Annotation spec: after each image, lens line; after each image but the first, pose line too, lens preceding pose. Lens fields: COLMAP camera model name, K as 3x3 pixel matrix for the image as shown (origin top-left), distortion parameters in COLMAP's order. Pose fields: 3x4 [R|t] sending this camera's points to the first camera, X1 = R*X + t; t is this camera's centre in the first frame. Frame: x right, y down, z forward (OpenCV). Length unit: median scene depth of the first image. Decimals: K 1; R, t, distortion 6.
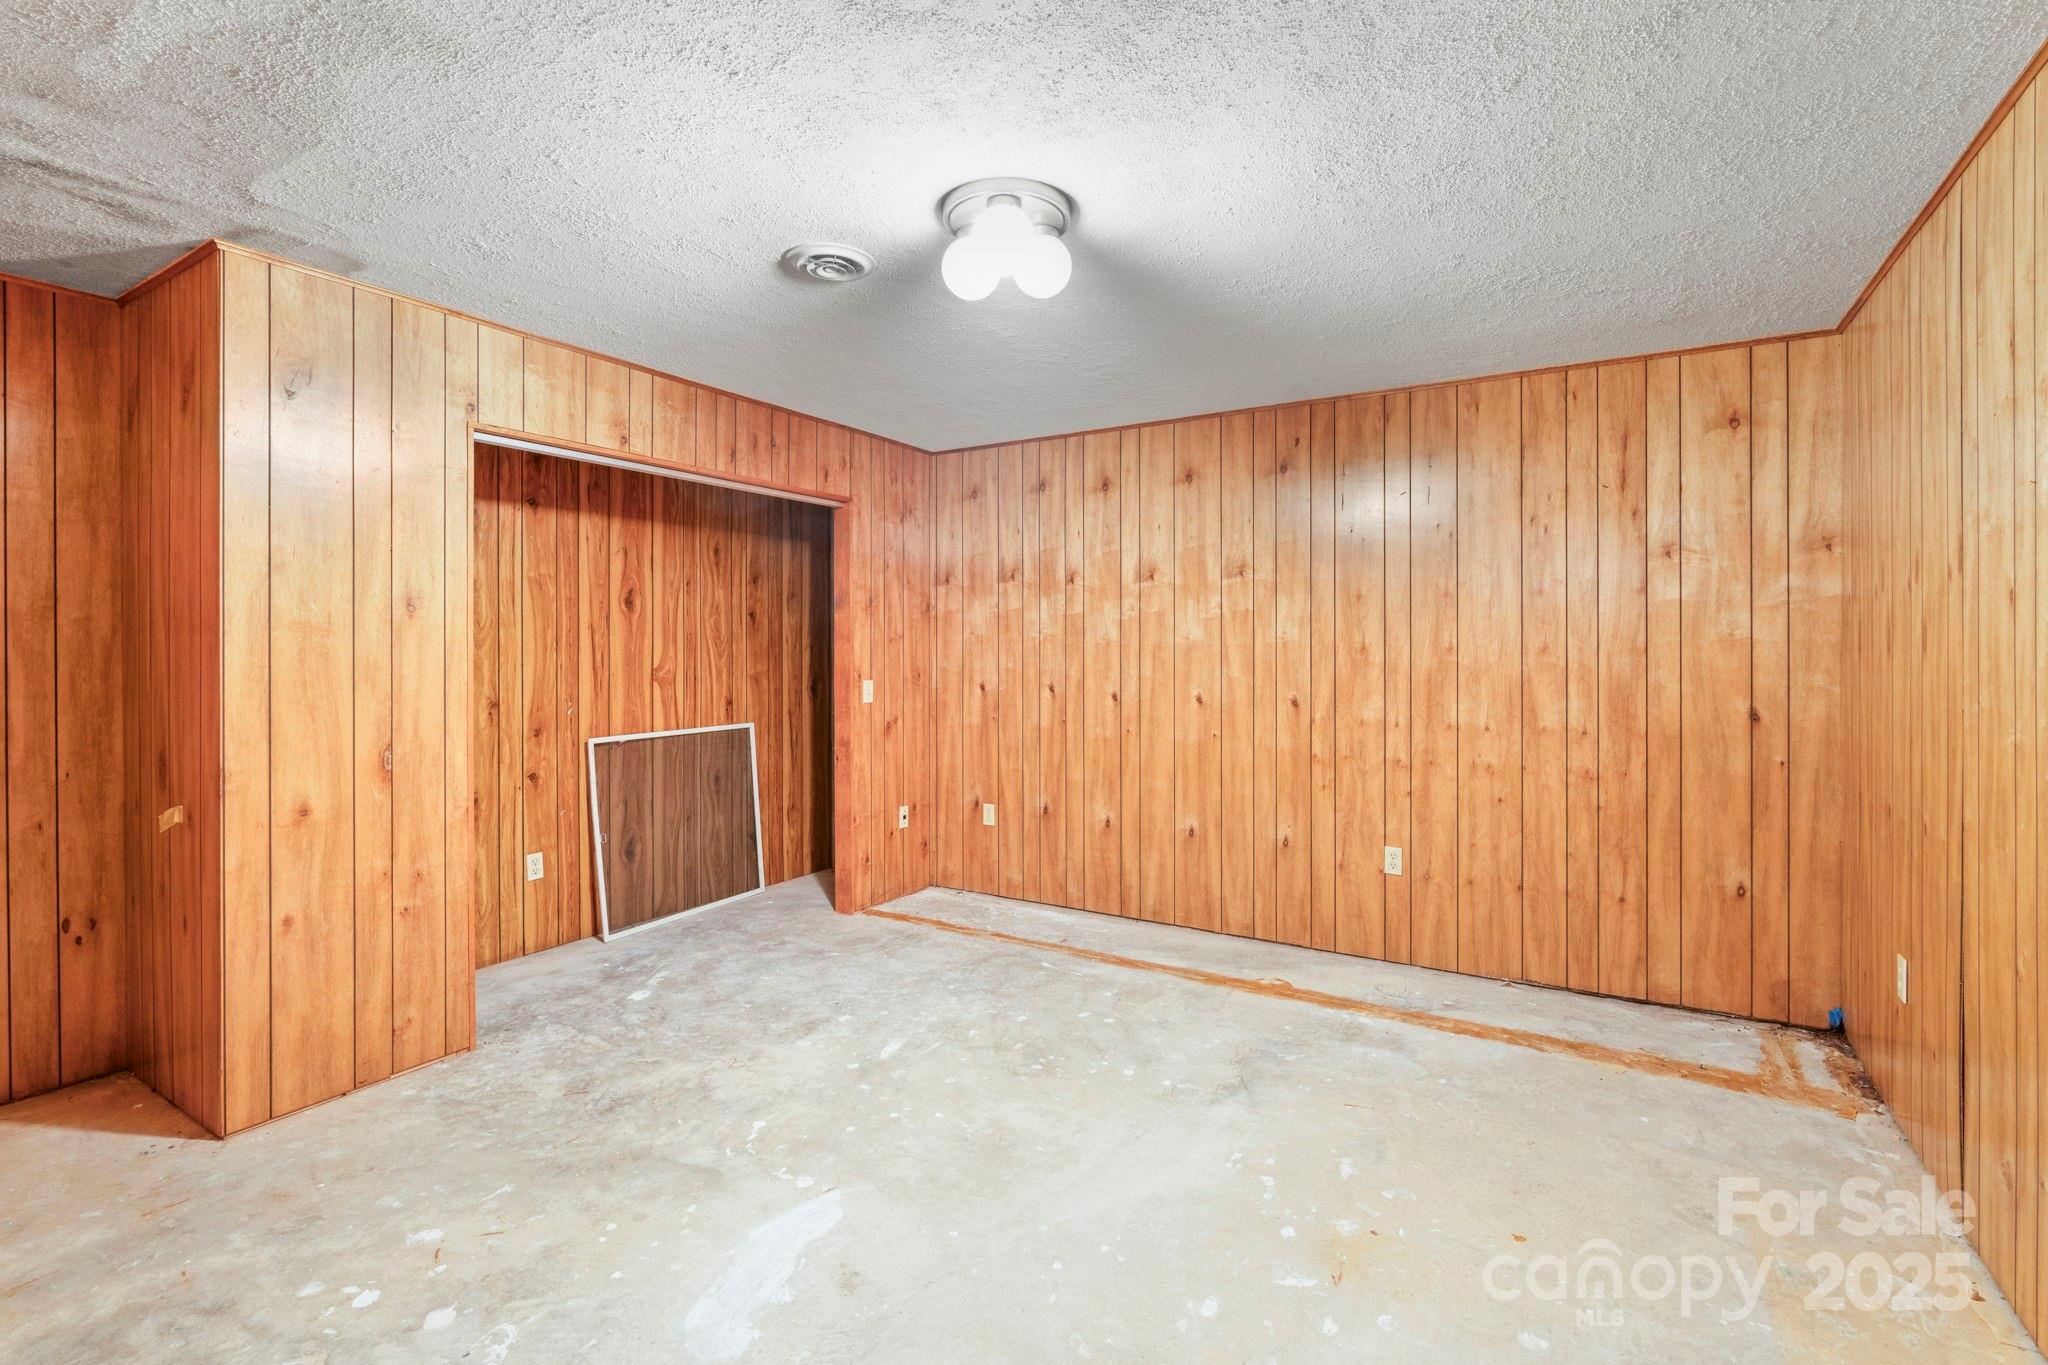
lens RADIAL K [[919.1, 0, 1024.2], [0, 919.1, 654.6], [0, 0, 1]] dist [0.001170, -0.000089]
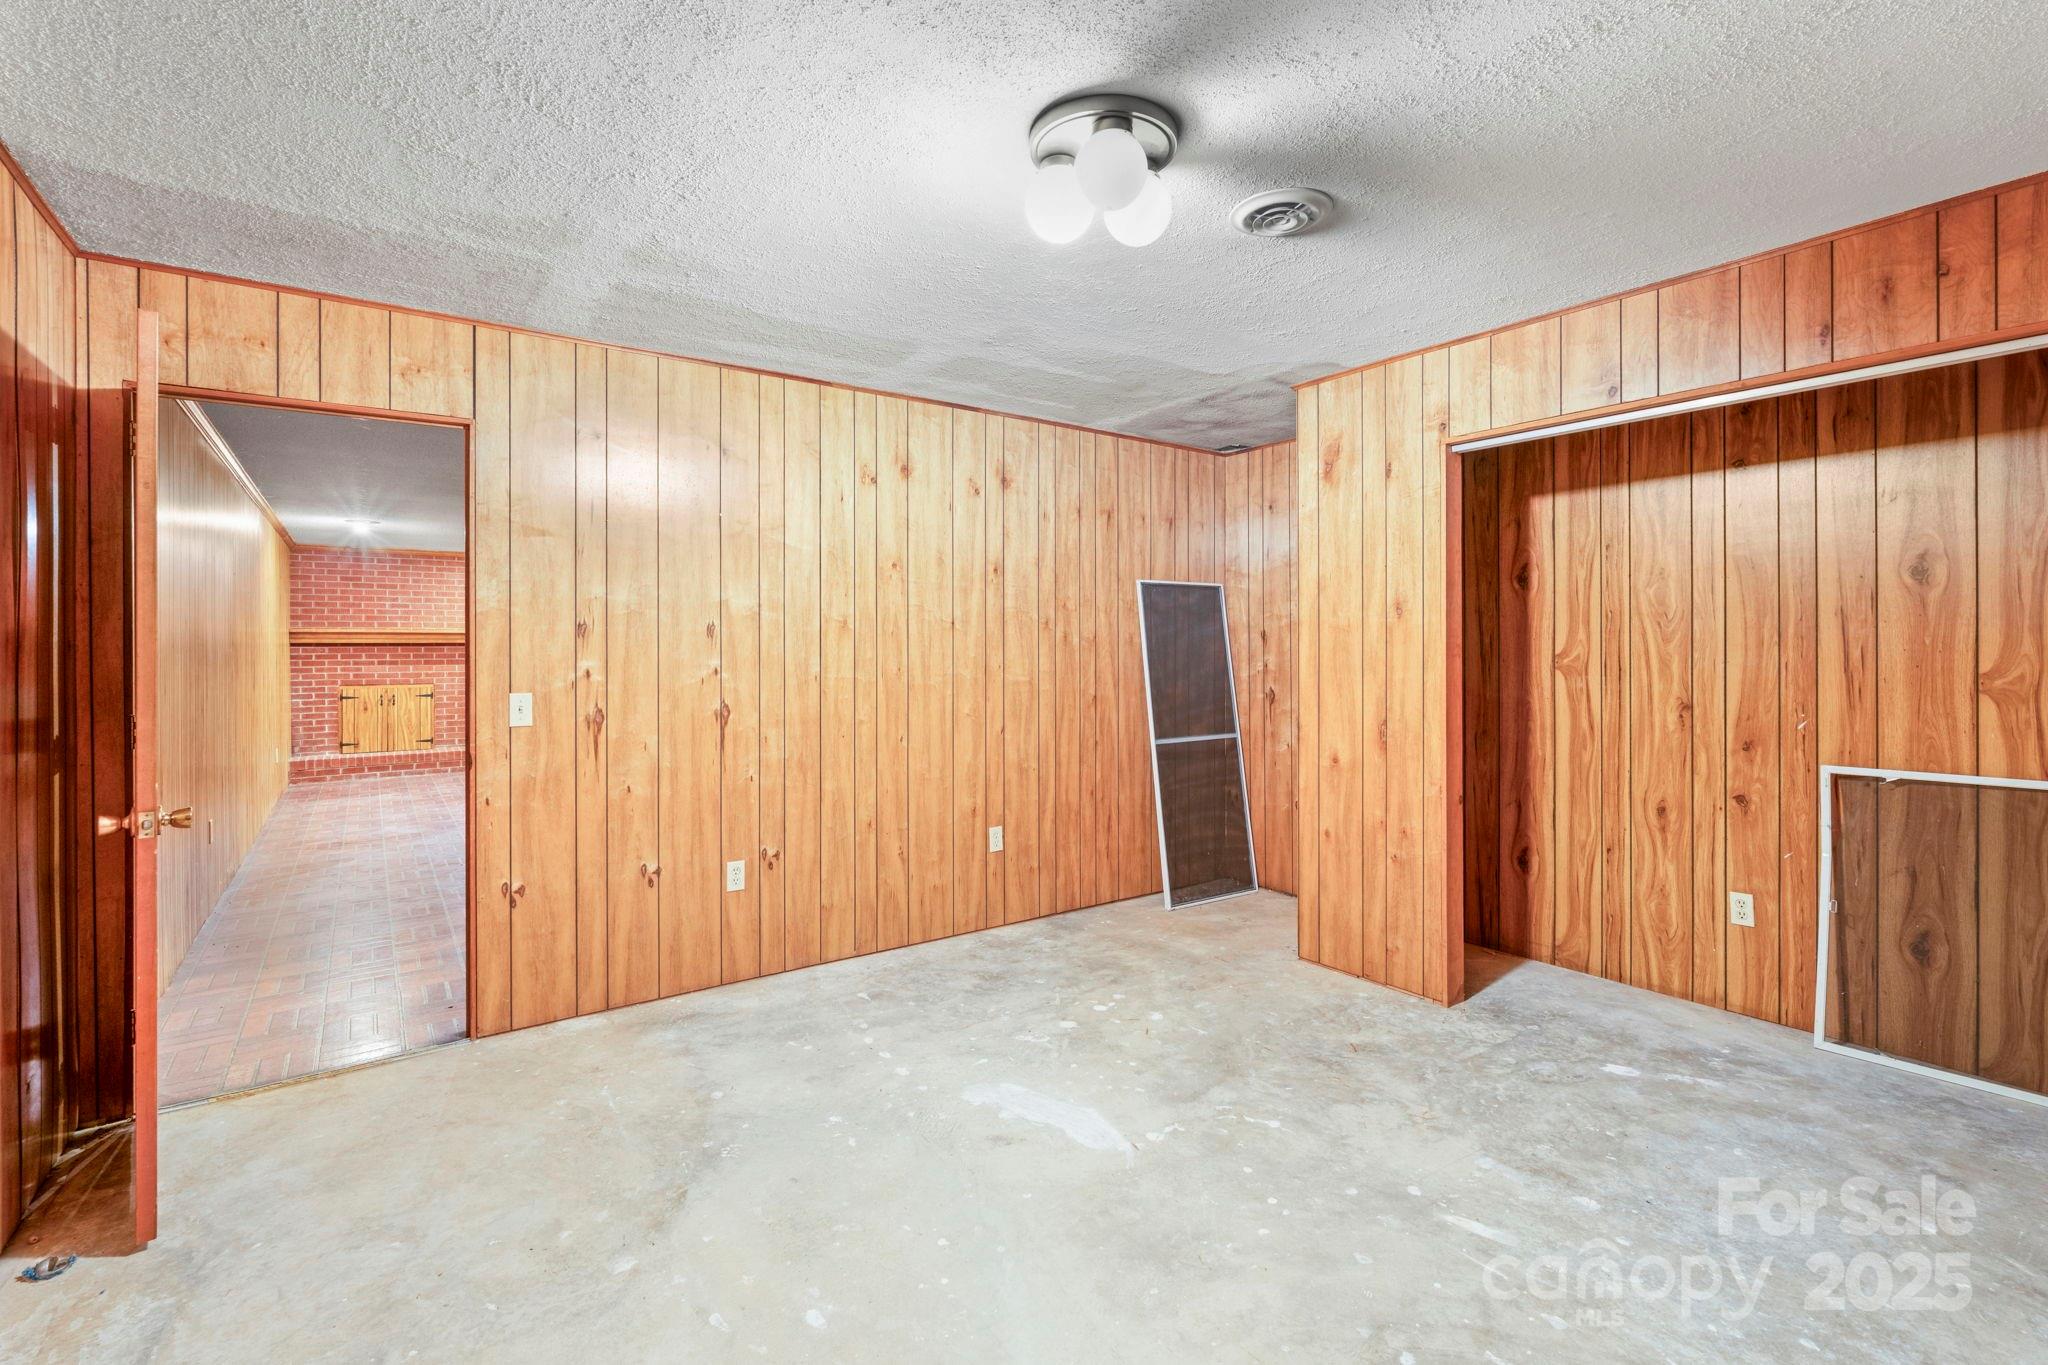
lens RADIAL K [[919.1, 0, 1024.2], [0, 919.1, 654.6], [0, 0, 1]] dist [0.001170, -0.000089]
pose [[-0.380322, 0.007682, -0.924822, 0.571338], [-0.001142, 0.999961, 0.008775, -0.002688], [0.924854, 0.004393, -0.380298, 0.885293]]
